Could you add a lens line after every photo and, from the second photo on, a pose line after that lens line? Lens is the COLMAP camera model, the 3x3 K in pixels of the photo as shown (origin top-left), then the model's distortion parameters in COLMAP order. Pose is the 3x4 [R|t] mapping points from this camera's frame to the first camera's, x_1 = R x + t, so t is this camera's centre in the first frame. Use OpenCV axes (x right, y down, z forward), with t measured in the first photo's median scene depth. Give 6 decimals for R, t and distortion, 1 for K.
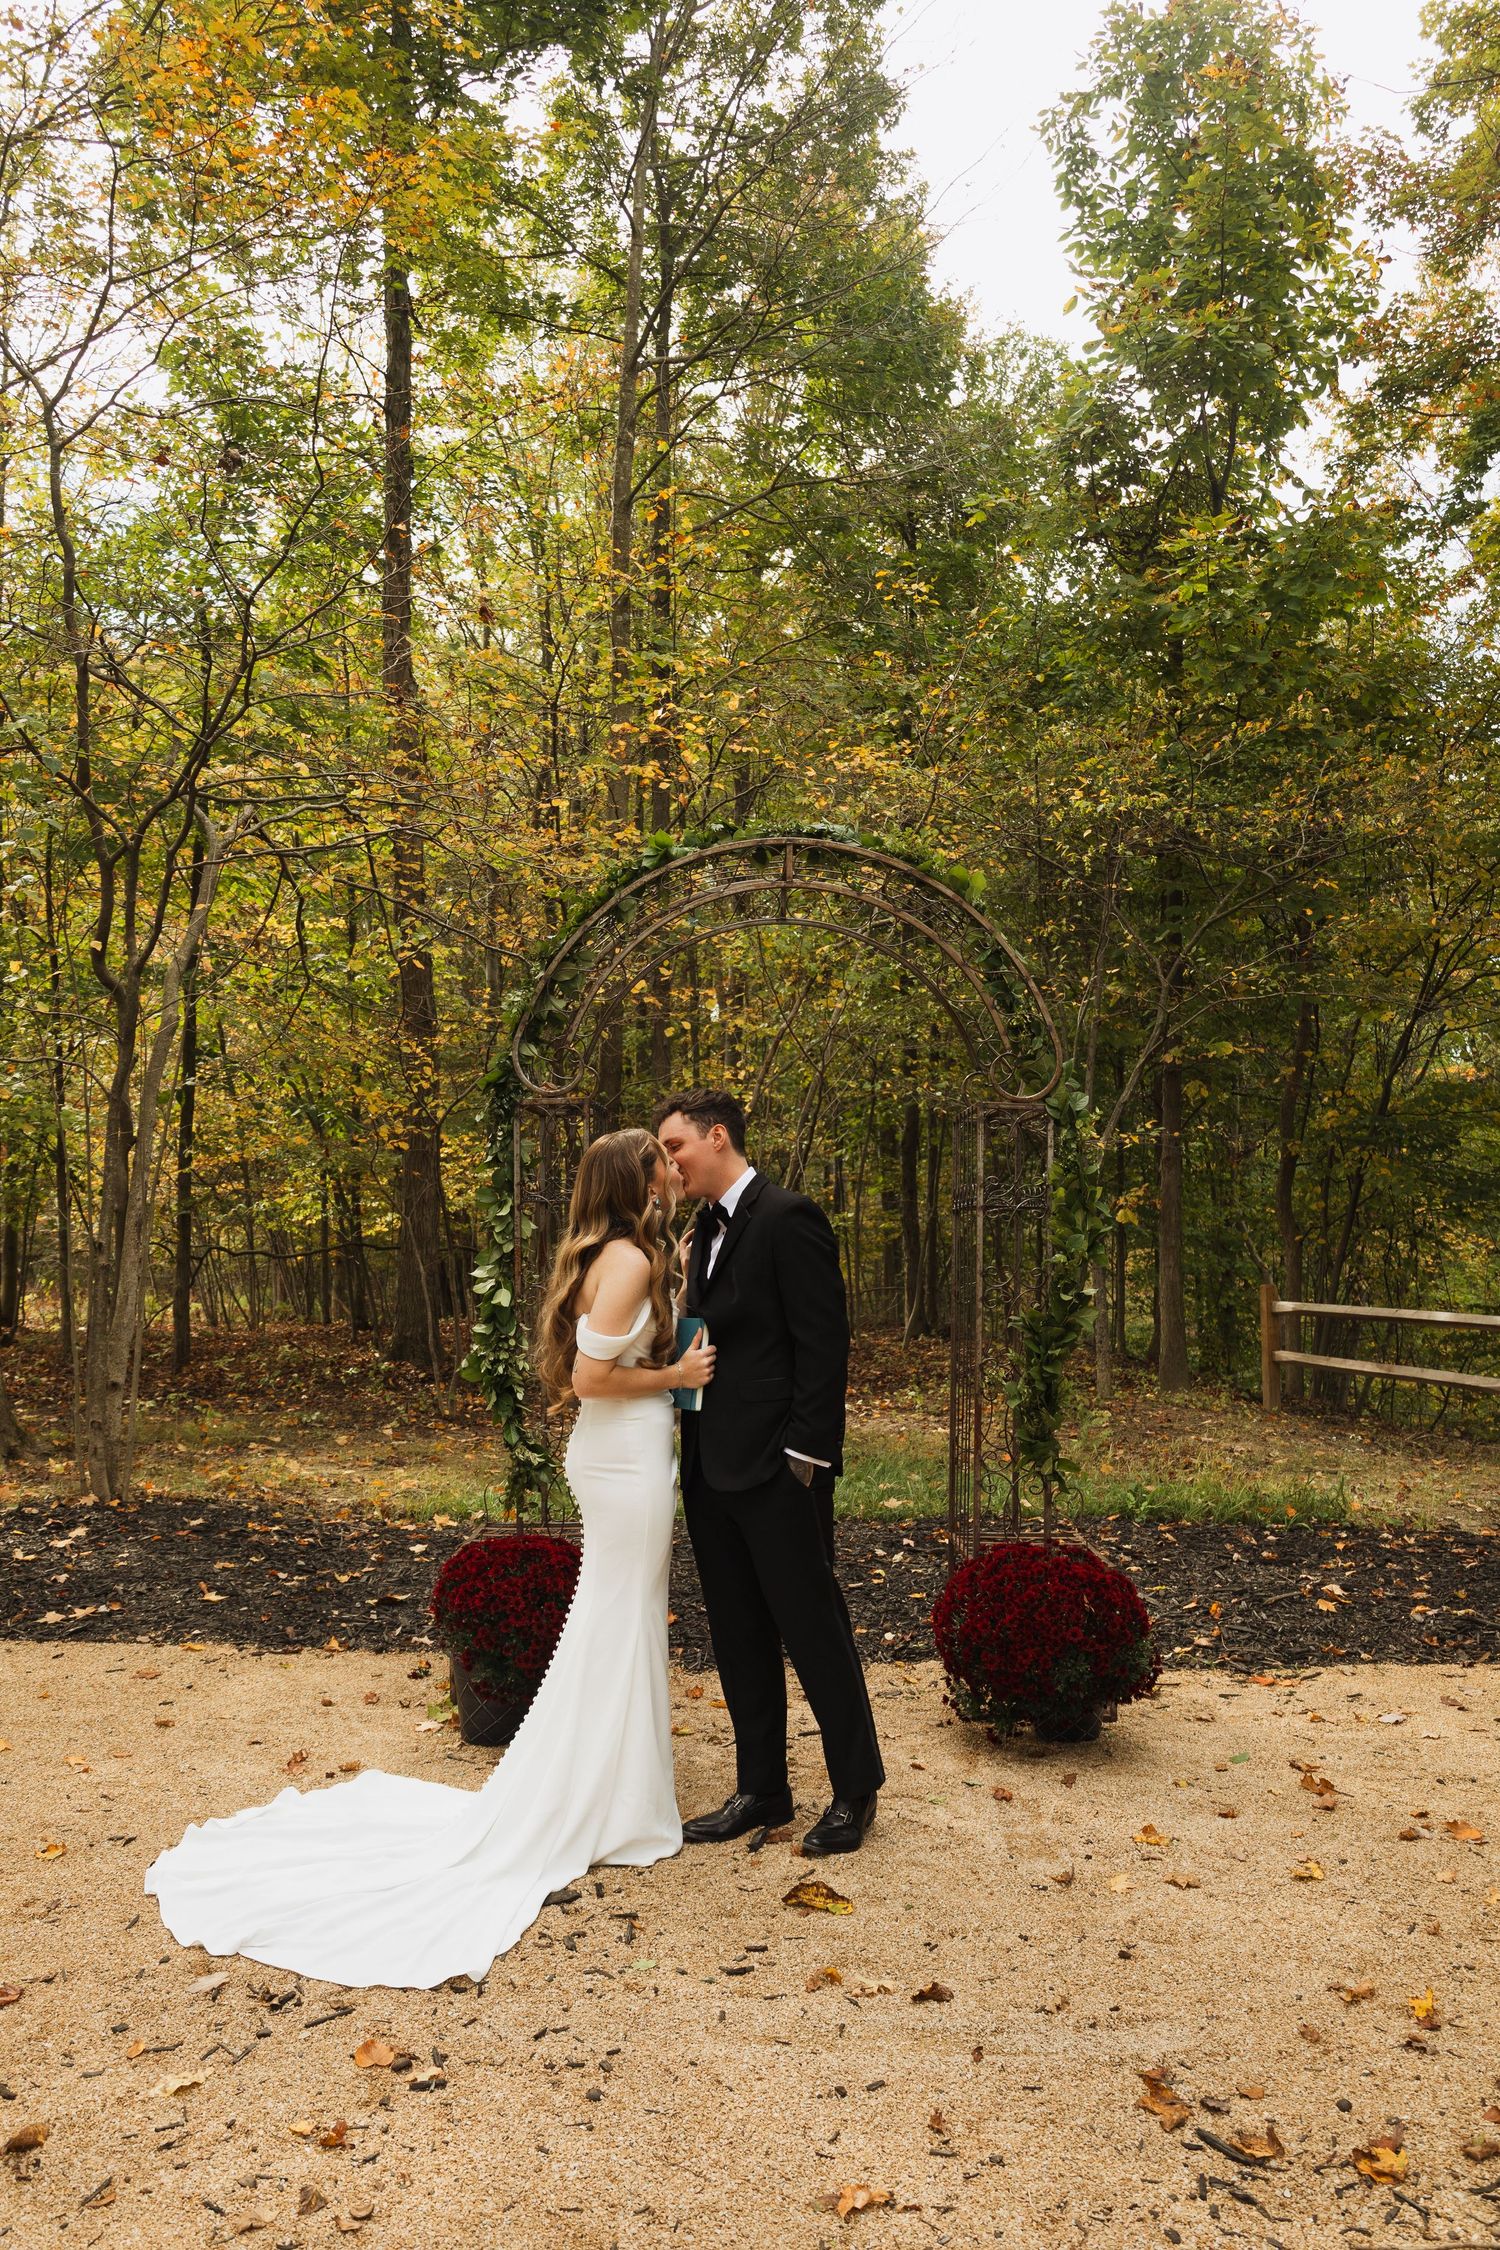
lens RADIAL K [[1941.8, 0, 750.0], [0, 1941.8, 1125.0], [0, 0, 1]] dist [0.037268, -0.024033]
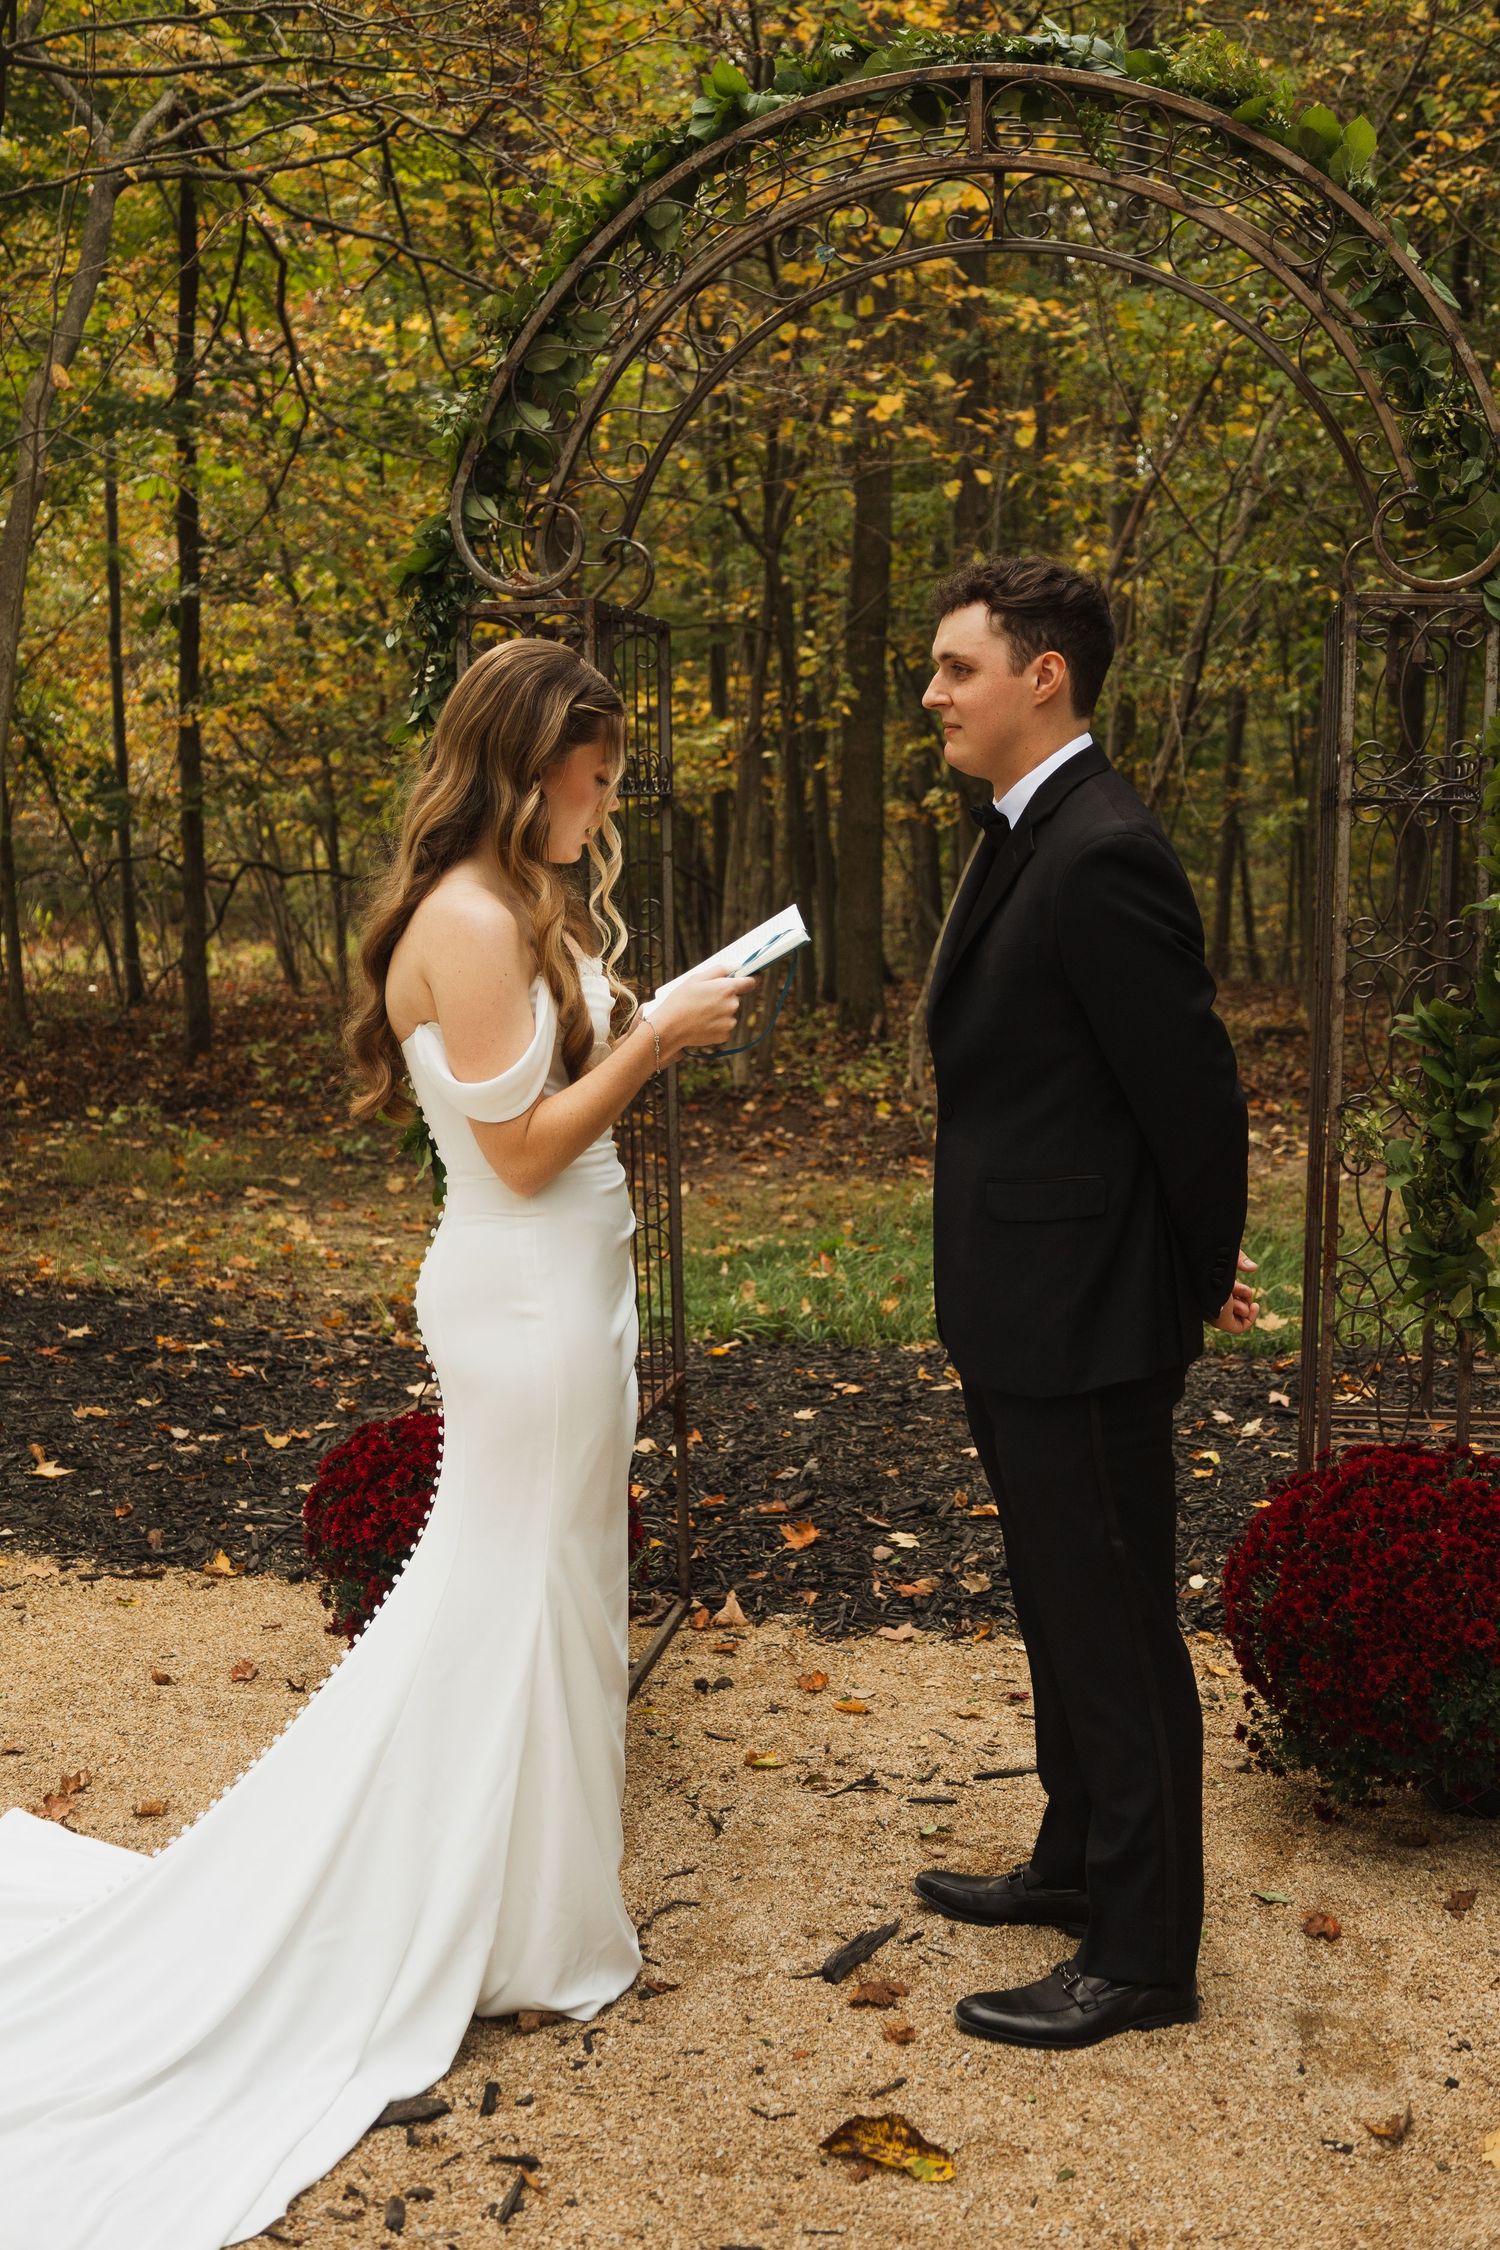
lens RADIAL K [[2984.1, 0, 750.0], [0, 2984.1, 1125.0], [0, 0, 1]] dist [0.050927, -0.006431]
pose [[0.985668, 0.010689, -0.168355, 0.084791], [0.015440, 0.988085, 0.153135, 0.003168], [0.167986, -0.153540, 0.973759, 0.168499]]
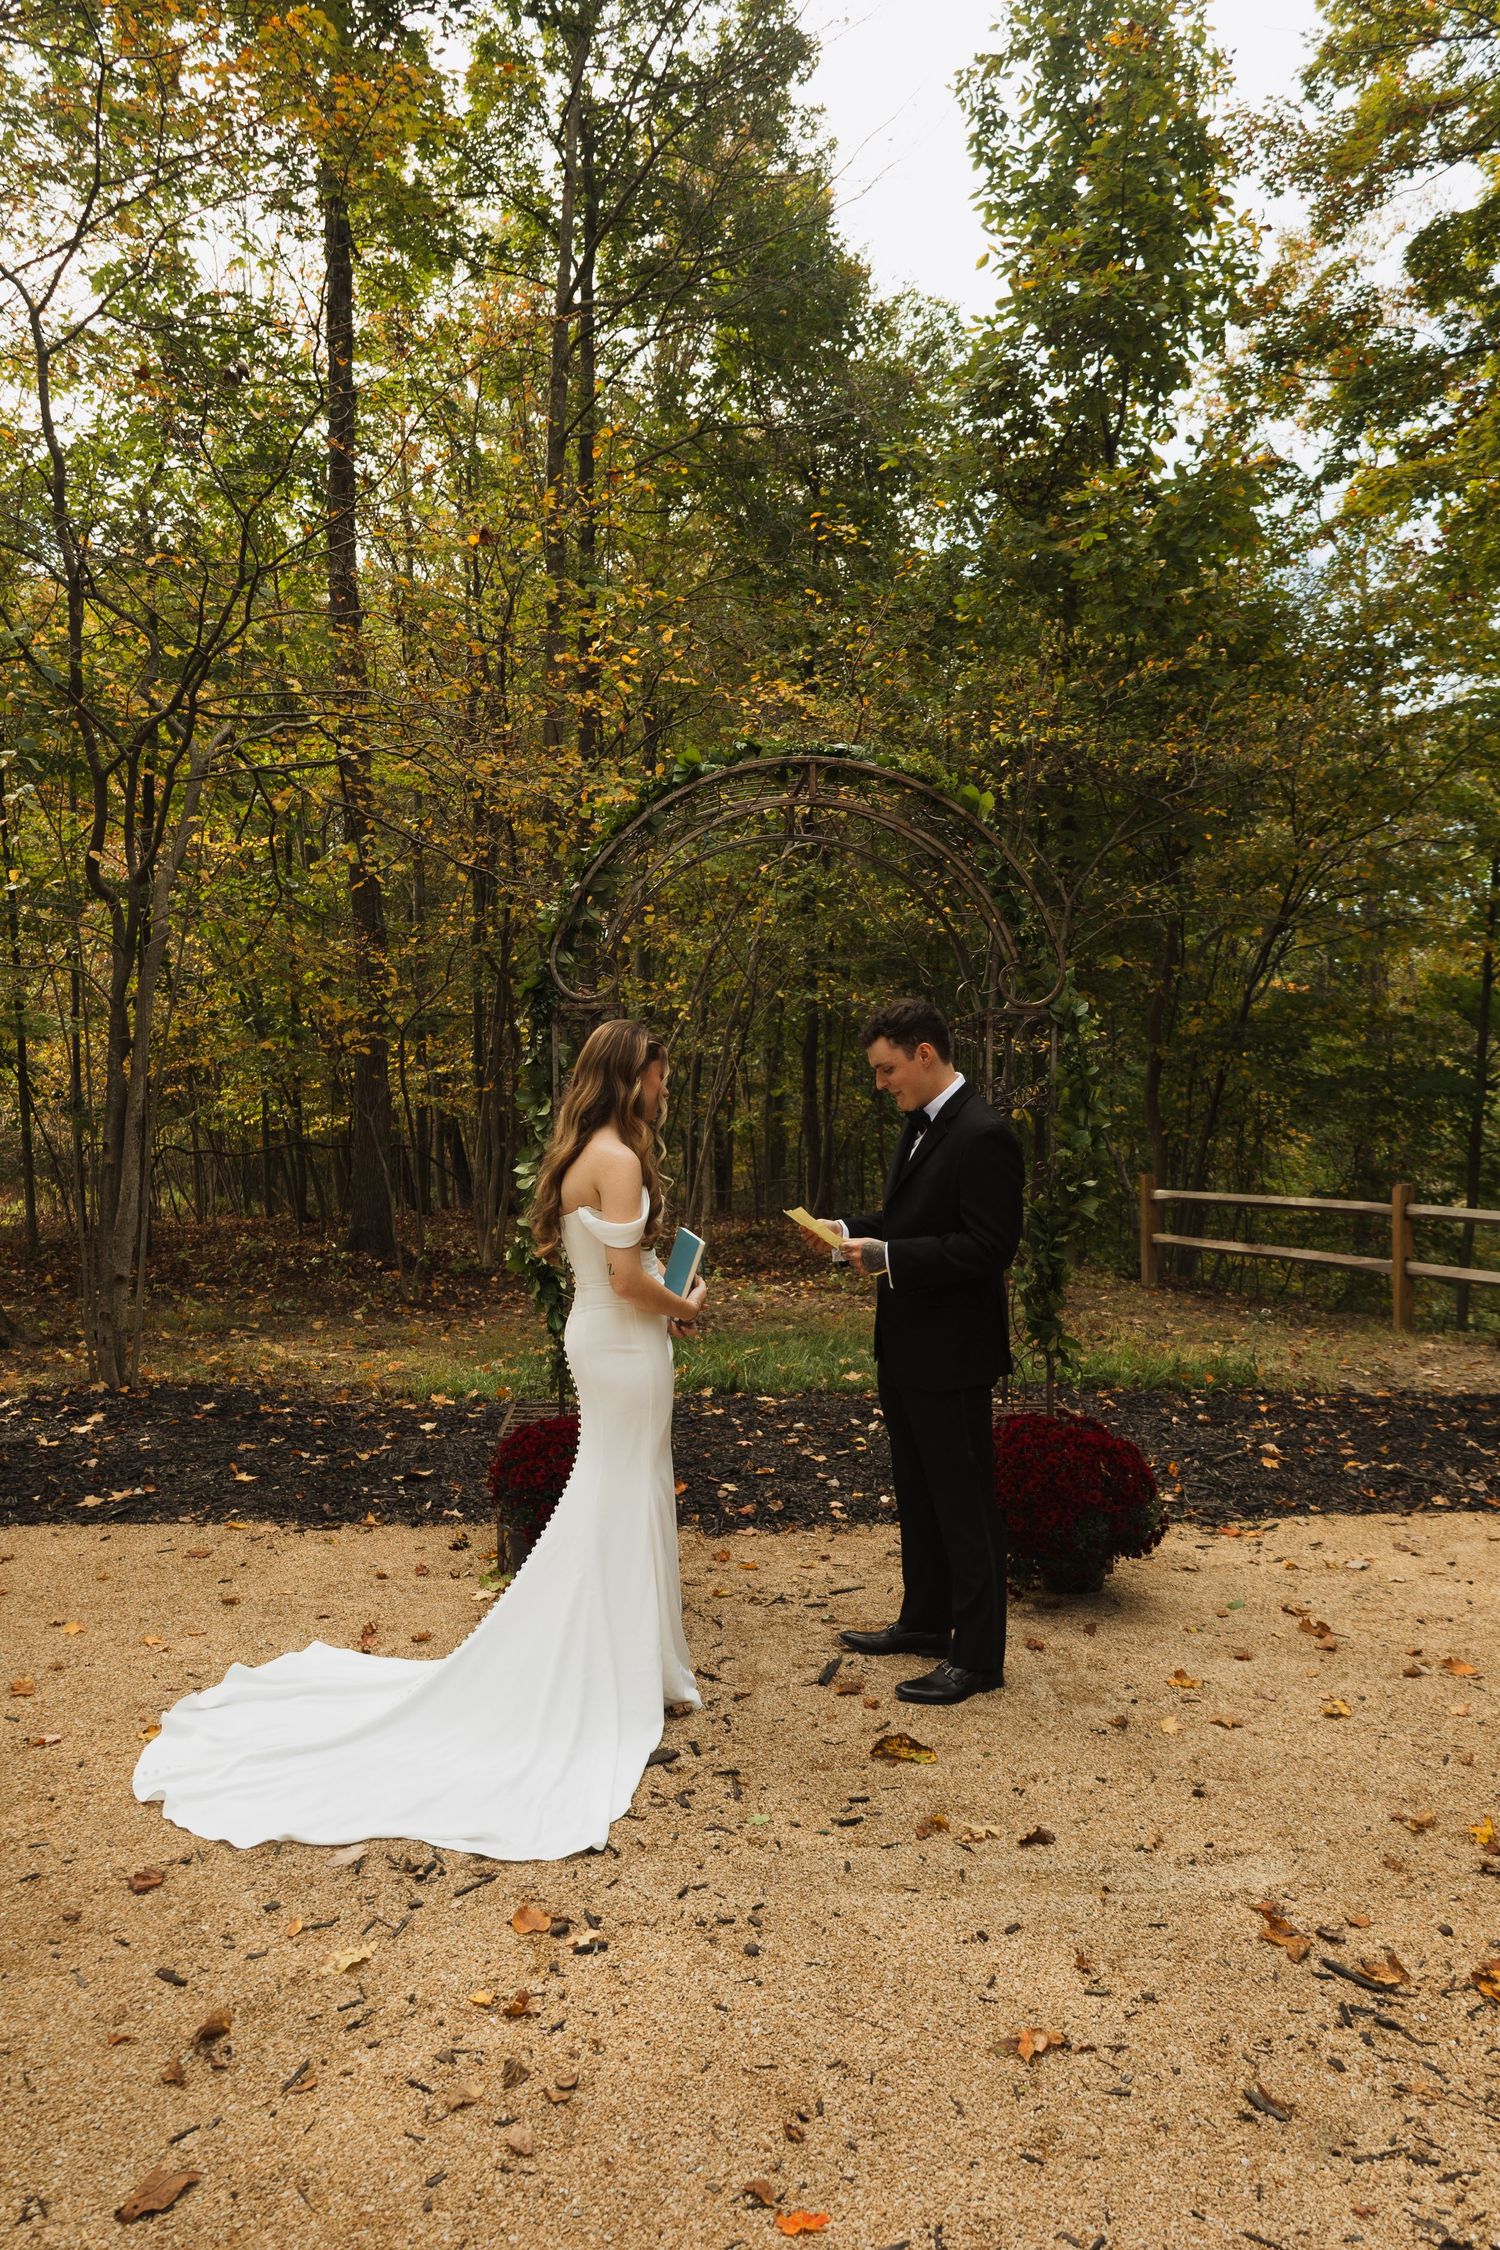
lens RADIAL K [[1736.8, 0, 750.0], [0, 1736.8, 1125.0], [0, 0, 1]] dist [0.065023, -0.002793]
pose [[0.995983, -0.004159, 0.089449, -0.086911], [-0.000512, 0.998640, 0.052128, 0.002499], [-0.089544, -0.051965, 0.994626, 0.045025]]
